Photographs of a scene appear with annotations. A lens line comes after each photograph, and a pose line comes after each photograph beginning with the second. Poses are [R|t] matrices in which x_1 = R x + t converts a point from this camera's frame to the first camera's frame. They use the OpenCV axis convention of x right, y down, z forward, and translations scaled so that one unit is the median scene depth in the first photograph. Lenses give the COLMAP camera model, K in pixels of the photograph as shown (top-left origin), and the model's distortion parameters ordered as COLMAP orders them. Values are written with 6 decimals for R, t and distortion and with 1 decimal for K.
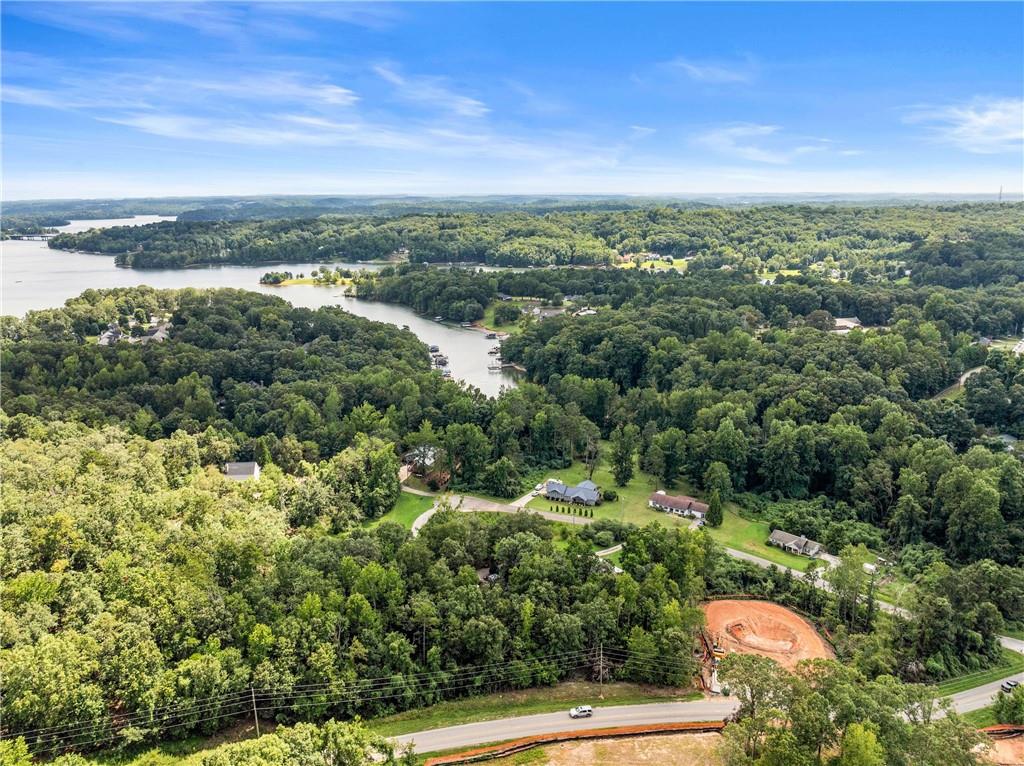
lens RADIAL K [[730.0, 0, 512.0], [0, 730.0, 383.0], [0, 0, 1]] dist [-0.023482, -0.007139]
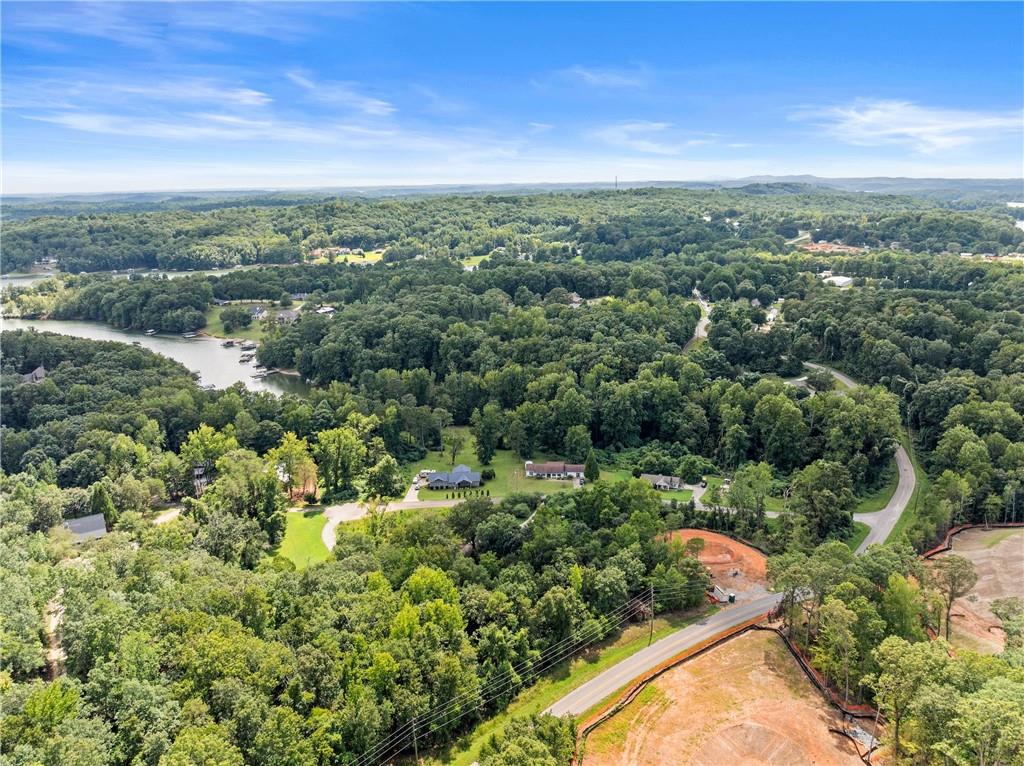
lens RADIAL K [[730.0, 0, 512.0], [0, 730.0, 383.0], [0, 0, 1]] dist [-0.023482, -0.007139]
pose [[0.884324, -0.131831, 0.447874, -0.116661], [0.128363, 0.990990, 0.038245, -0.004457], [-0.448880, 0.023669, 0.893278, 0.018967]]
